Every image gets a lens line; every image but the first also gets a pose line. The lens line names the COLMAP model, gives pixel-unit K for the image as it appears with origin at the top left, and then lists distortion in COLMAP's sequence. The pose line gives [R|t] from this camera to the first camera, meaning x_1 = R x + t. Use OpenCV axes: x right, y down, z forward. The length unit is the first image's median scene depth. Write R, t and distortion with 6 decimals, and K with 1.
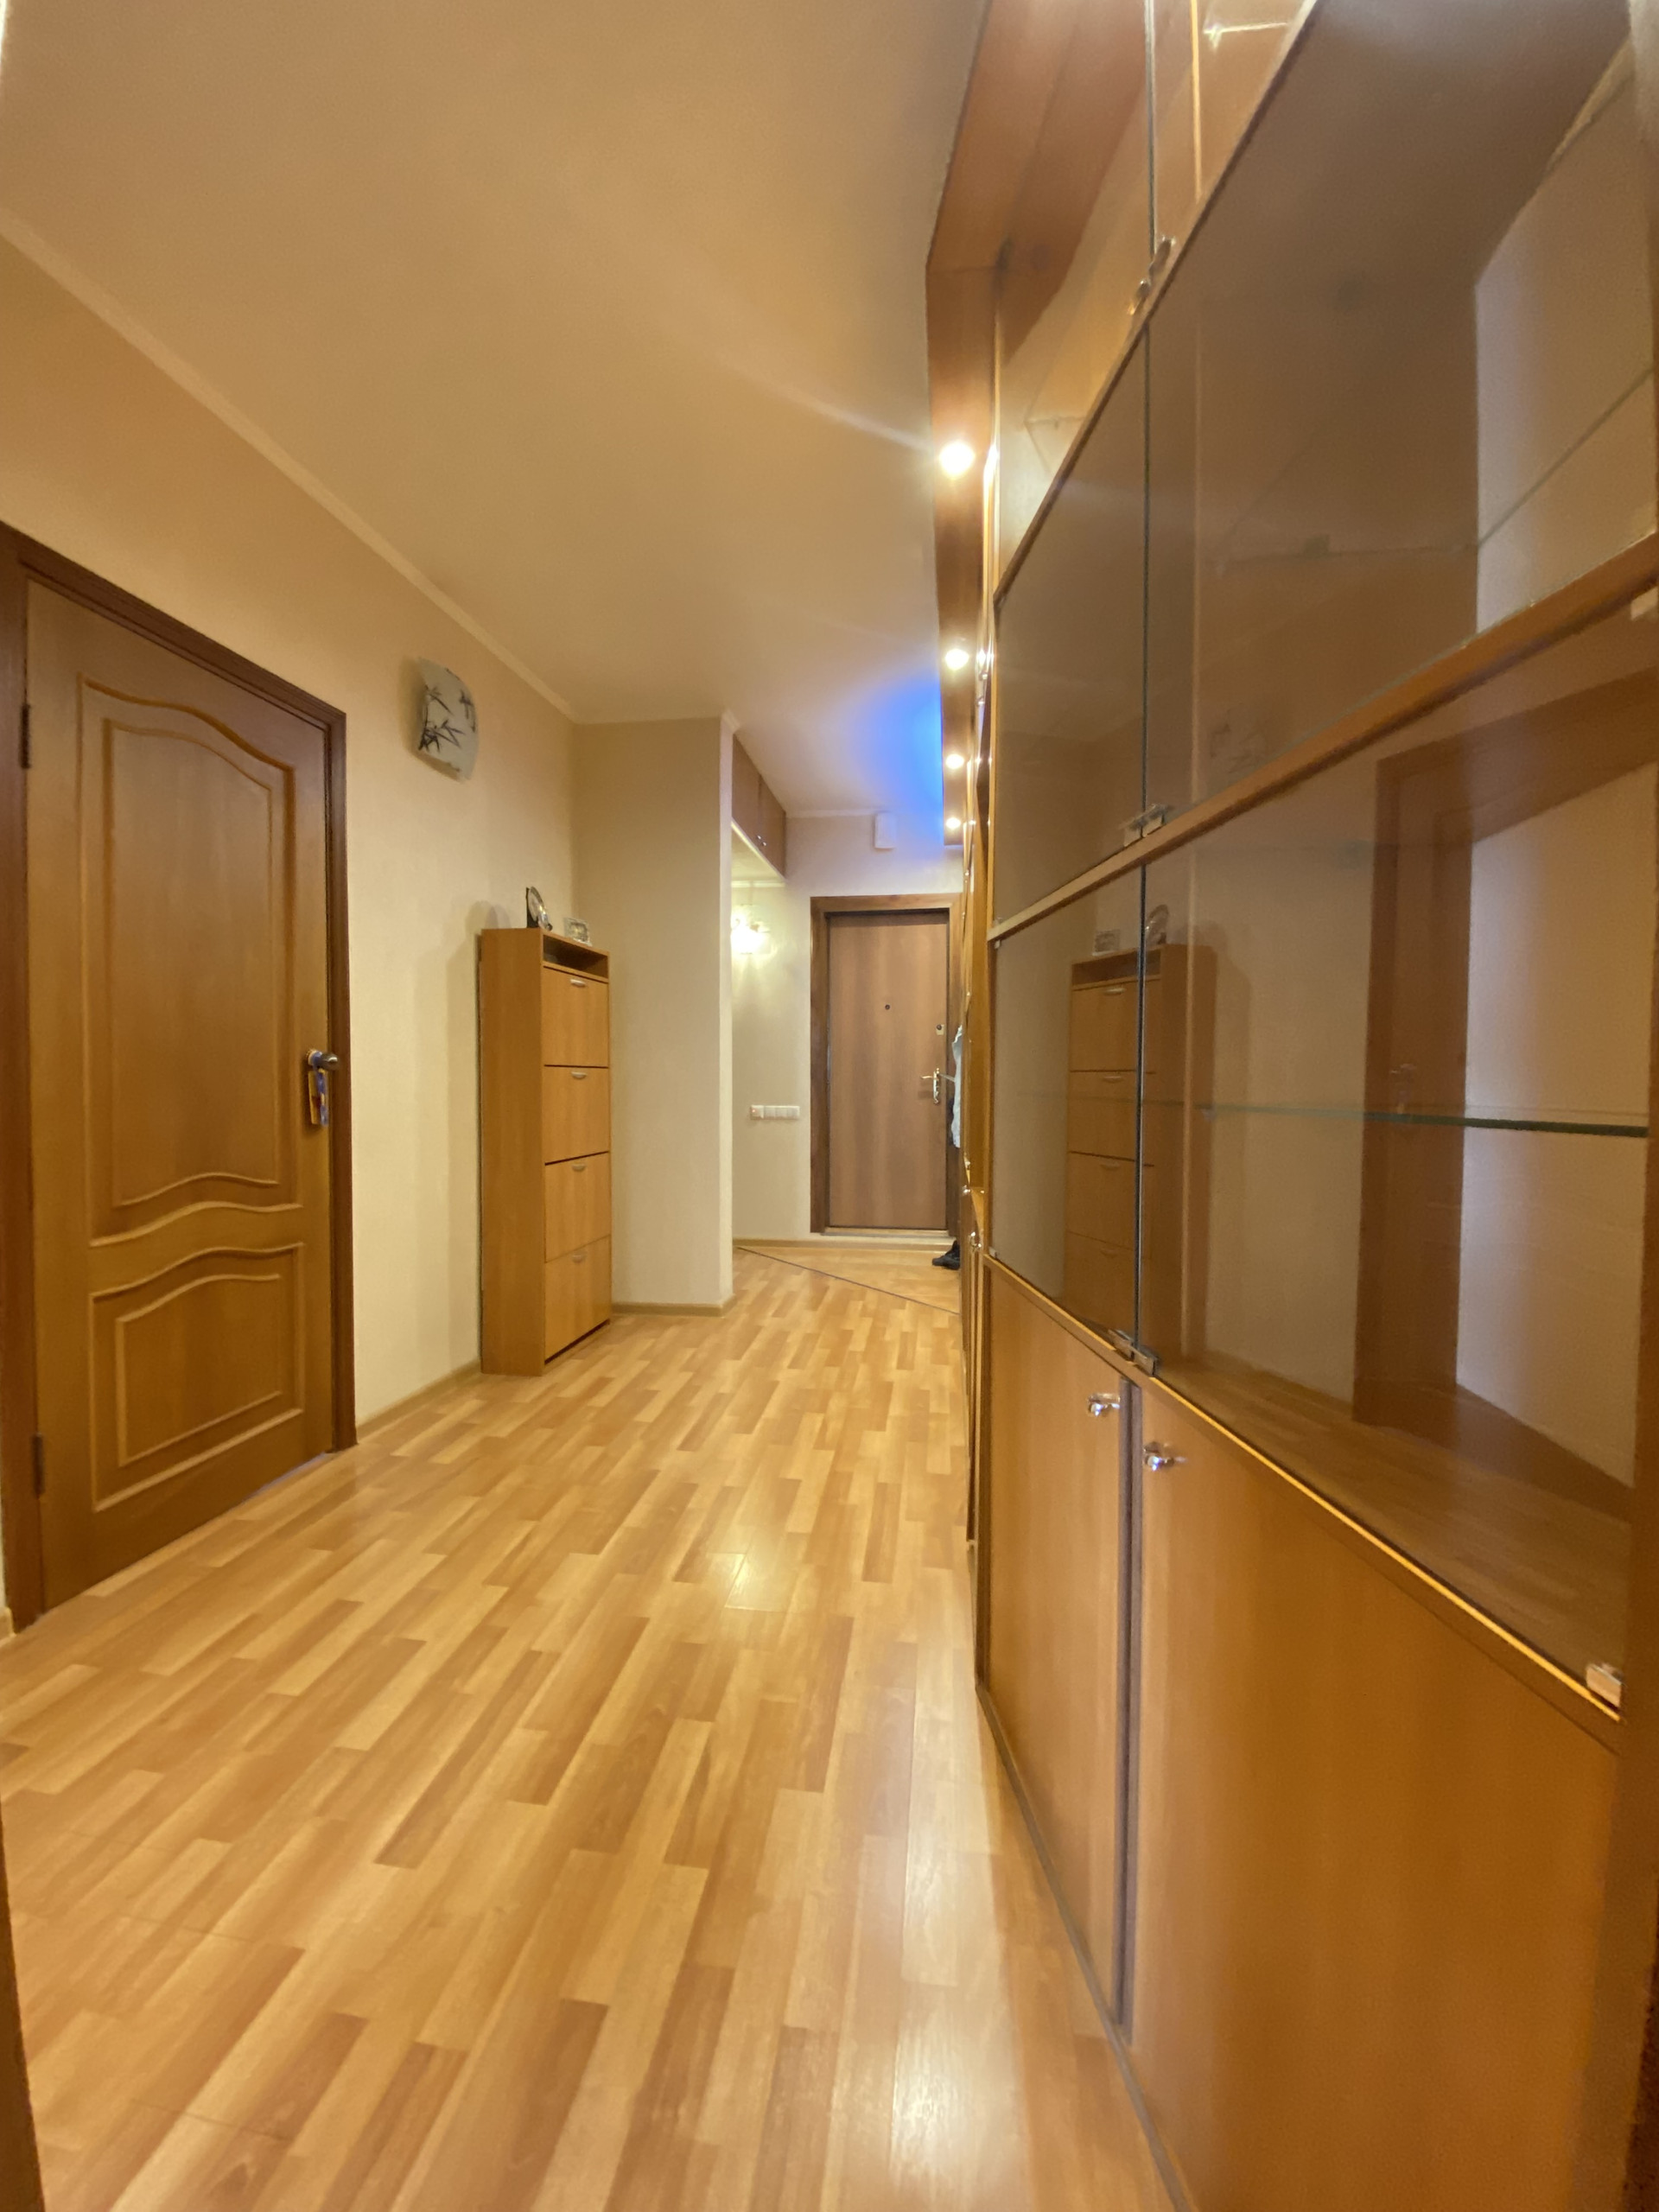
lens RADIAL K [[912.4, 0, 824.4], [0, 912.4, 1097.0], [0, 0, 1]] dist [0.024074, -0.022846]
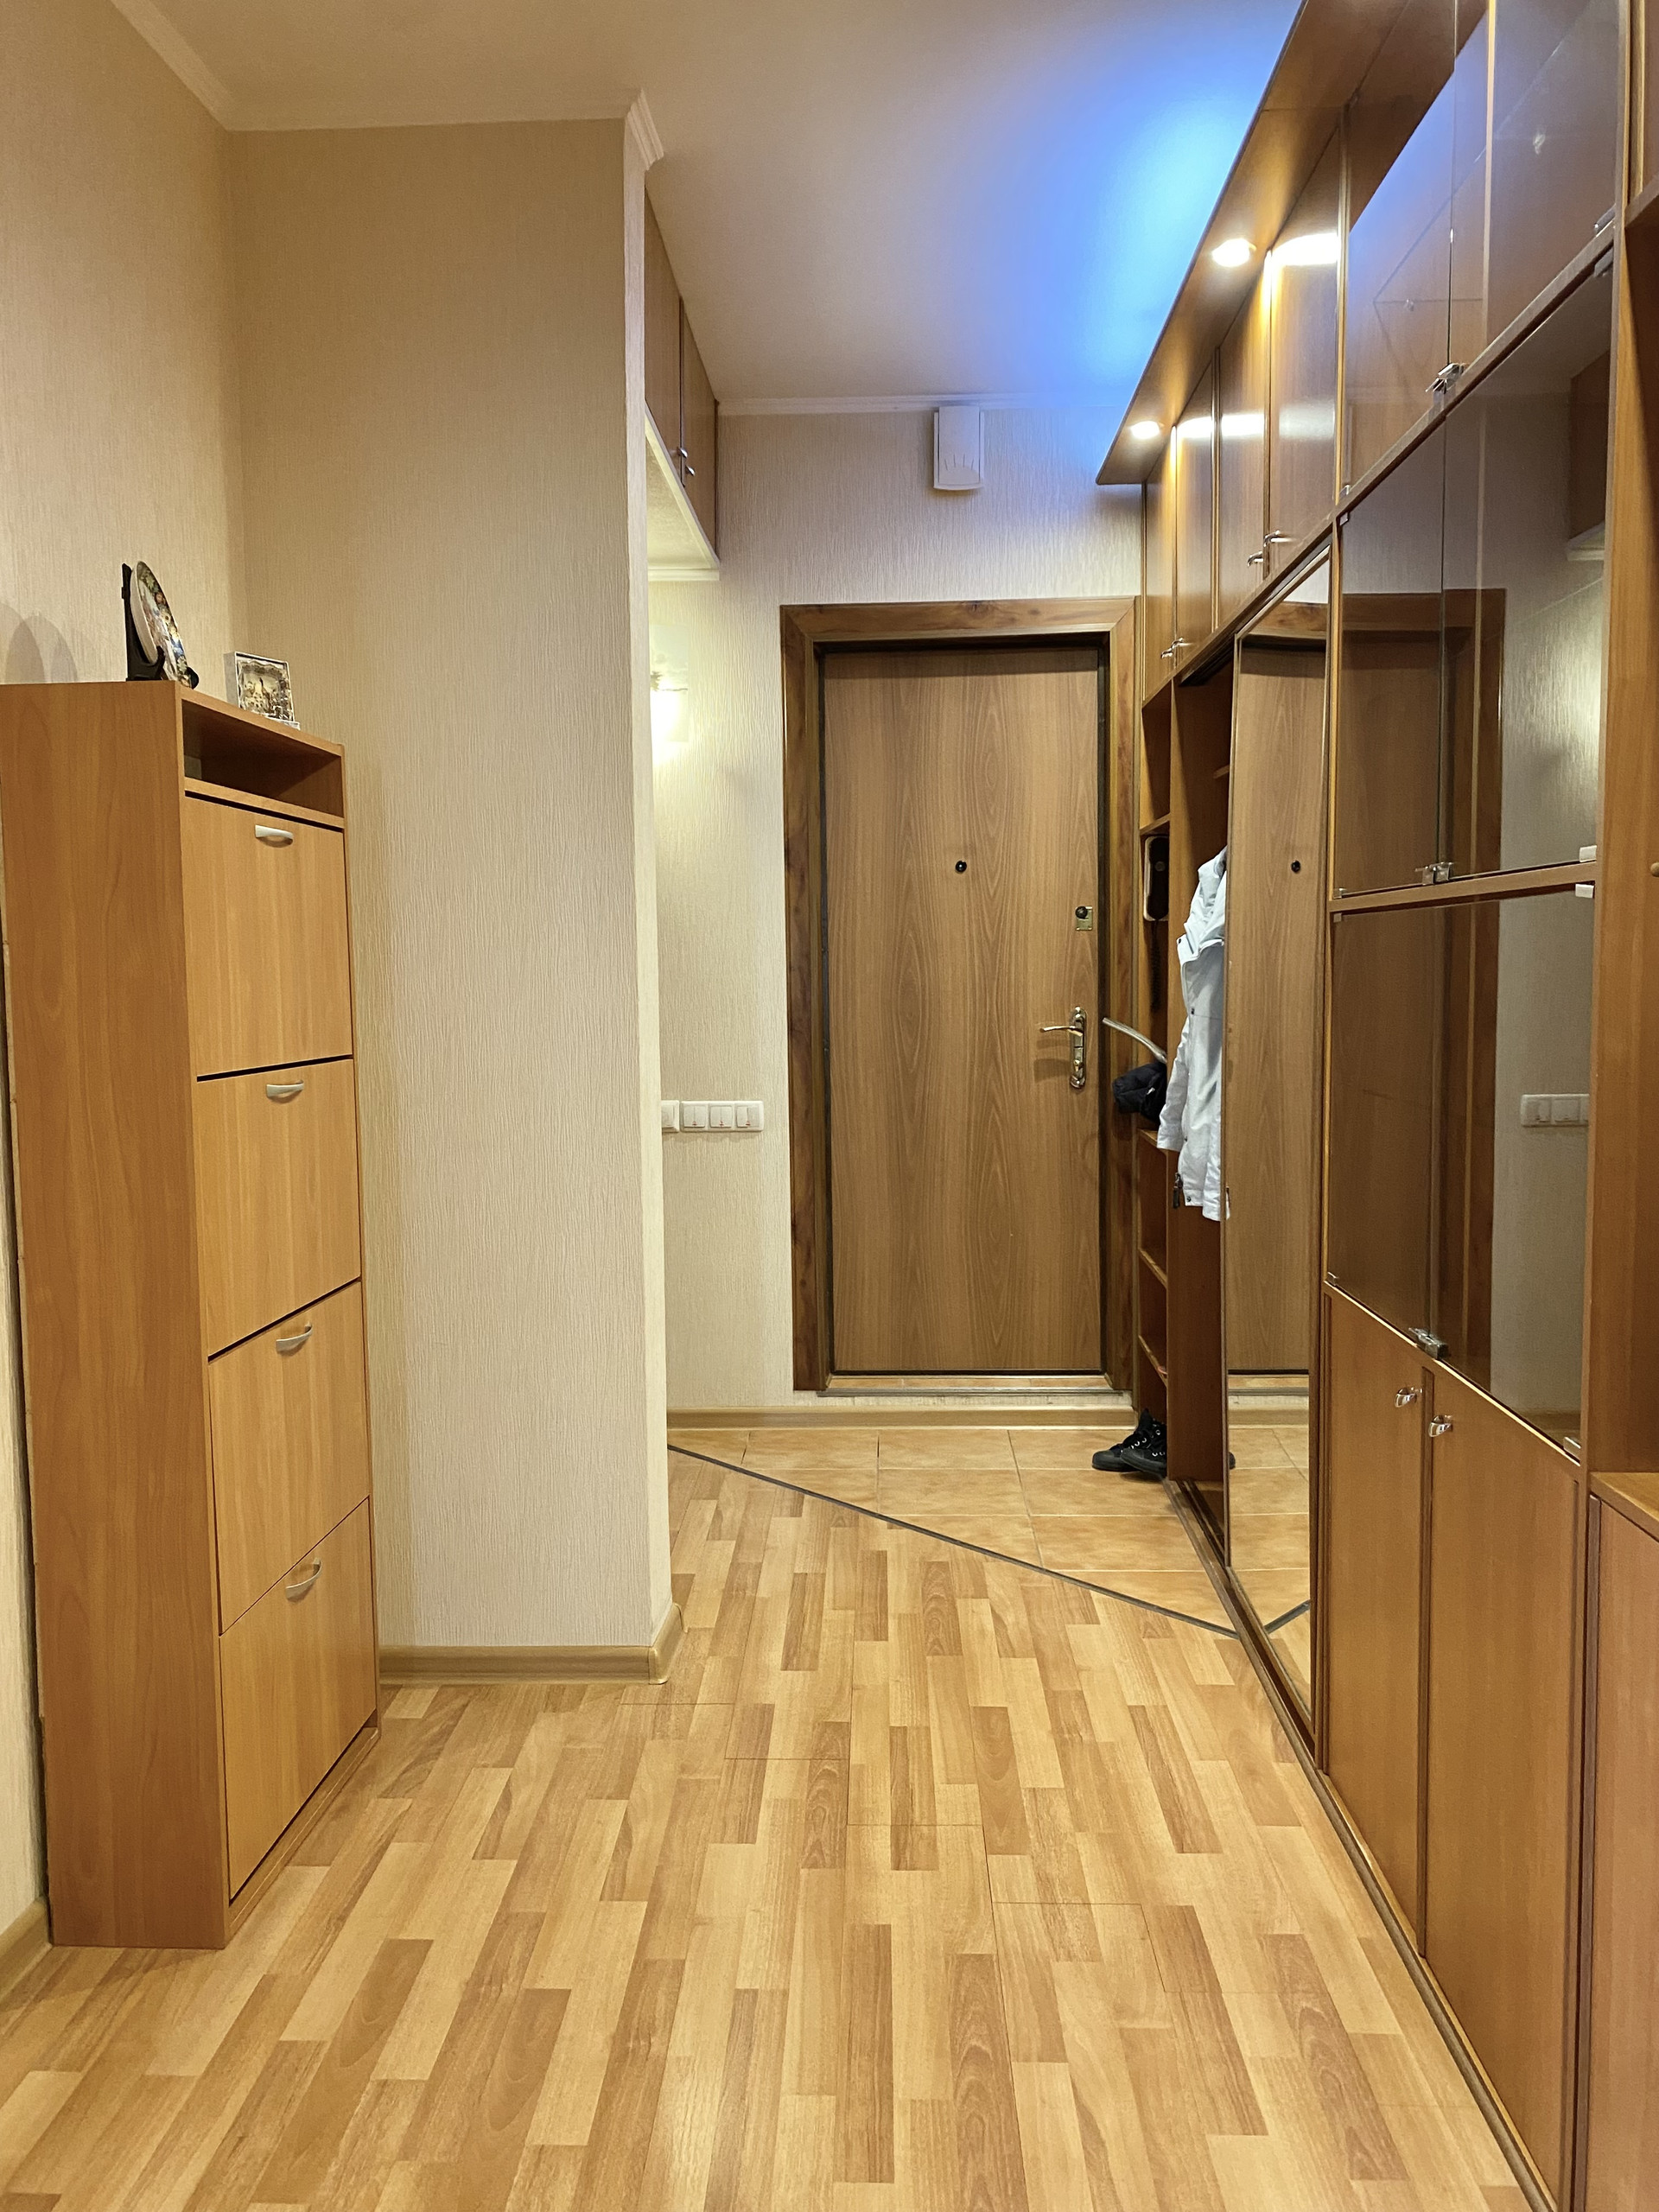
lens RADIAL K [[1740.4, 0, 828.9], [0, 1740.4, 1091.4], [0, 0, 1]] dist [-0.008925, -0.006502]
pose [[0.994741, -0.023136, 0.099778, -0.112878], [0.018194, 0.998575, 0.050166, -0.050028], [-0.100797, -0.048087, 0.993744, 0.270163]]
